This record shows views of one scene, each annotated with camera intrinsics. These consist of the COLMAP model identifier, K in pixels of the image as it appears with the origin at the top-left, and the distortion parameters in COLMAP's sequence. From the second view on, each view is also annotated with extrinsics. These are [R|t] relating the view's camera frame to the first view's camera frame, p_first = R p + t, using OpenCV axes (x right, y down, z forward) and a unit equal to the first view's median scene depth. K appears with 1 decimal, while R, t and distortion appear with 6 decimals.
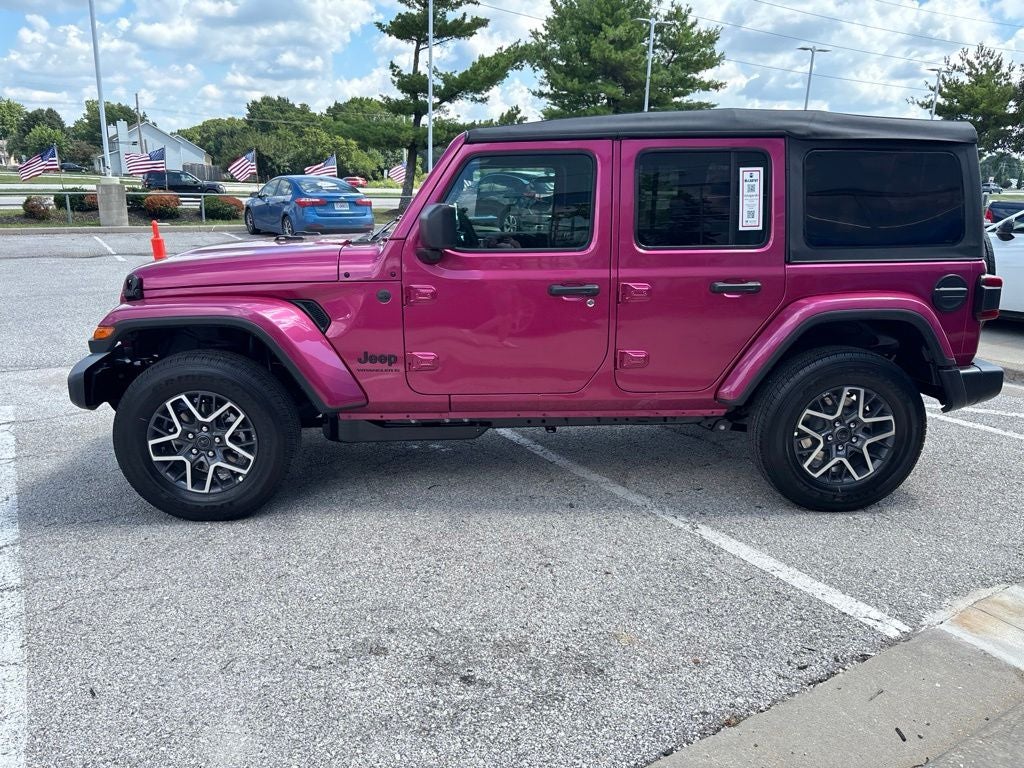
lens RADIAL K [[786.3, 0, 513.9], [0, 786.3, 383.2], [0, 0, 1]] dist [0.044708, -0.056574]
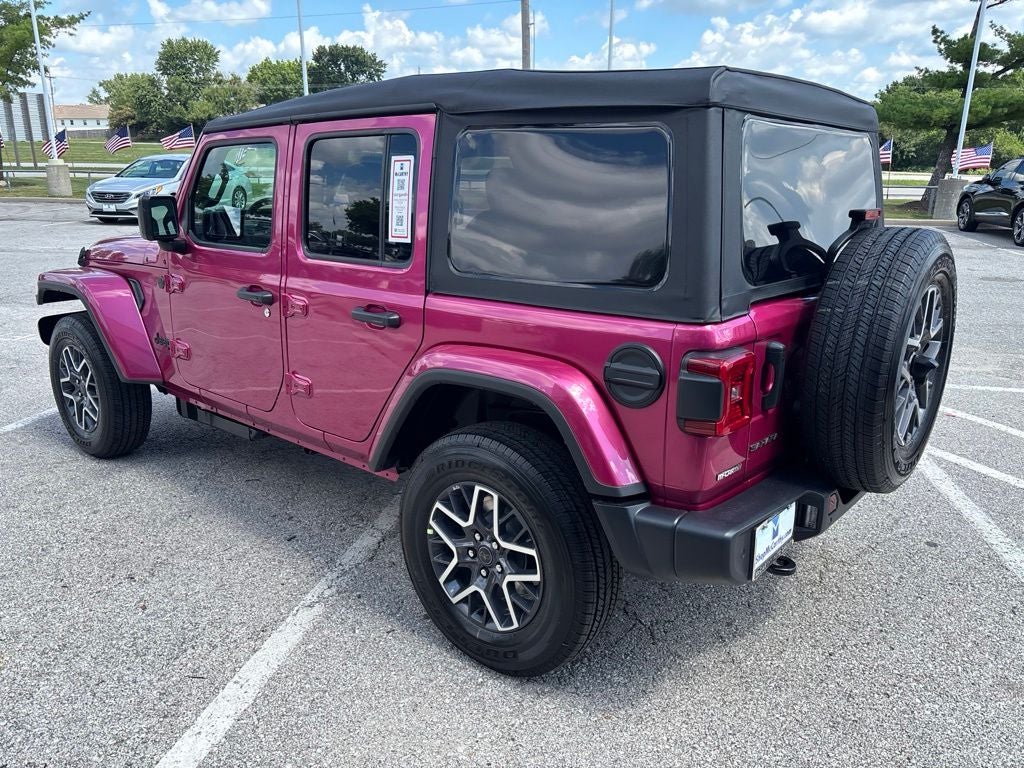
lens RADIAL K [[786.3, 0, 508.5], [0, 786.3, 383.7], [0, 0, 1]] dist [0.044708, -0.056574]
pose [[0.726610, 0.179897, -0.663079, 0.837768], [-0.169244, 0.982238, 0.081027, -0.133622], [0.665878, 0.053348, 0.744151, 0.502841]]
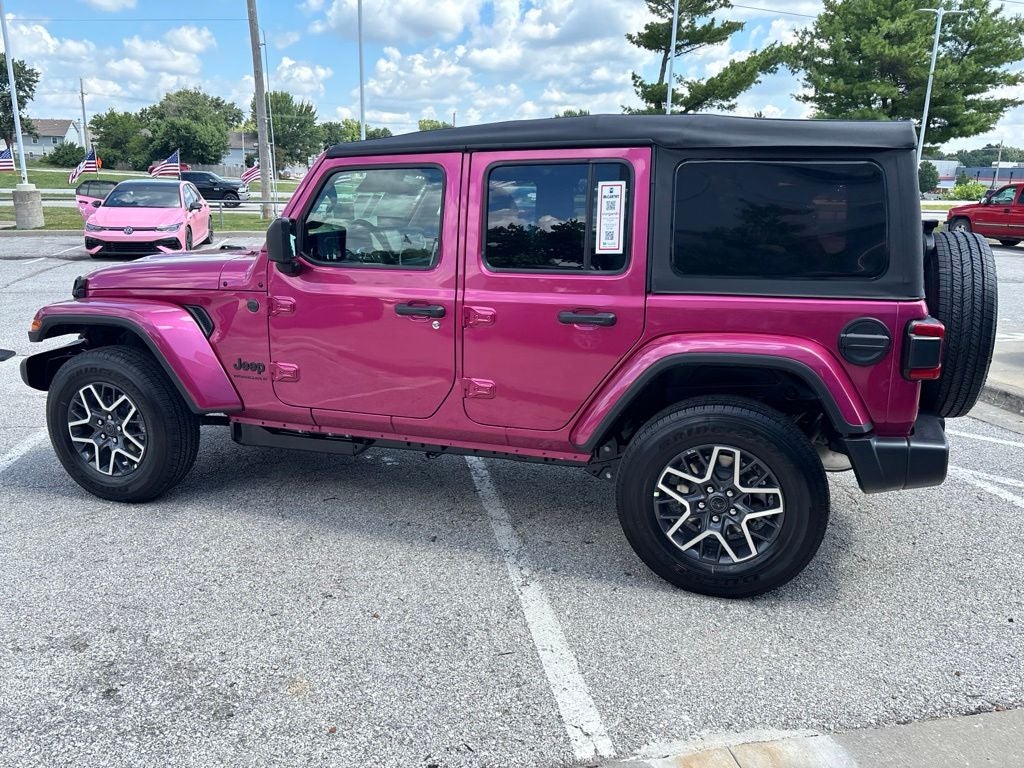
lens RADIAL K [[786.3, 0, 510.7], [0, 786.3, 369.9], [0, 0, 1]] dist [0.044708, -0.056574]
pose [[0.931667, 0.080951, -0.354179, 0.489545], [-0.090288, 0.995867, -0.009887, -0.045033], [0.351915, 0.041190, 0.935125, 0.148787]]
